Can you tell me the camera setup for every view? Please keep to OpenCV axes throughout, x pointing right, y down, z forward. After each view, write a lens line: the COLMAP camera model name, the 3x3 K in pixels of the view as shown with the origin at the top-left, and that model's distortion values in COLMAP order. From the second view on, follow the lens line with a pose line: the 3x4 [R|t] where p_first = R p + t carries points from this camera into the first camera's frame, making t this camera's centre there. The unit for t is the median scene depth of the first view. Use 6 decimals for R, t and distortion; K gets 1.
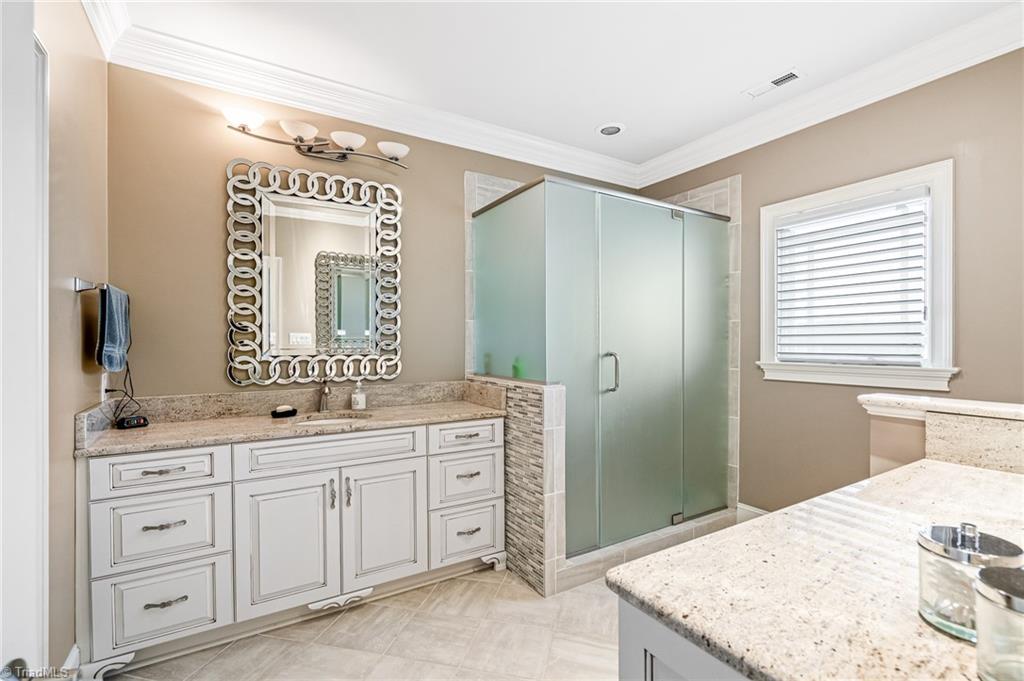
lens RADIAL K [[467.3, 0, 512.7], [0, 467.3, 339.8], [0, 0, 1]] dist [0.000766, 0.001280]
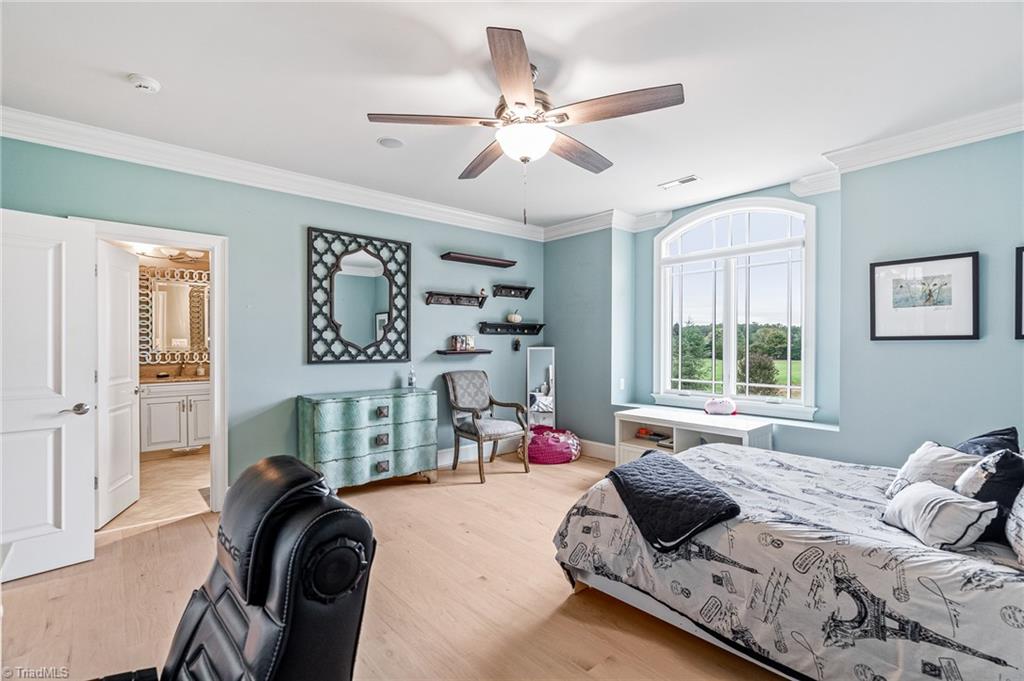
lens RADIAL K [[467.3, 0, 511.3], [0, 467.3, 345.0], [0, 0, 1]] dist [0.000766, 0.001280]
pose [[0.987665, 0.001273, 0.156575, 0.817576], [-0.002334, 0.999976, 0.006597, -0.013815], [-0.156563, -0.006881, 0.987644, -1.491532]]
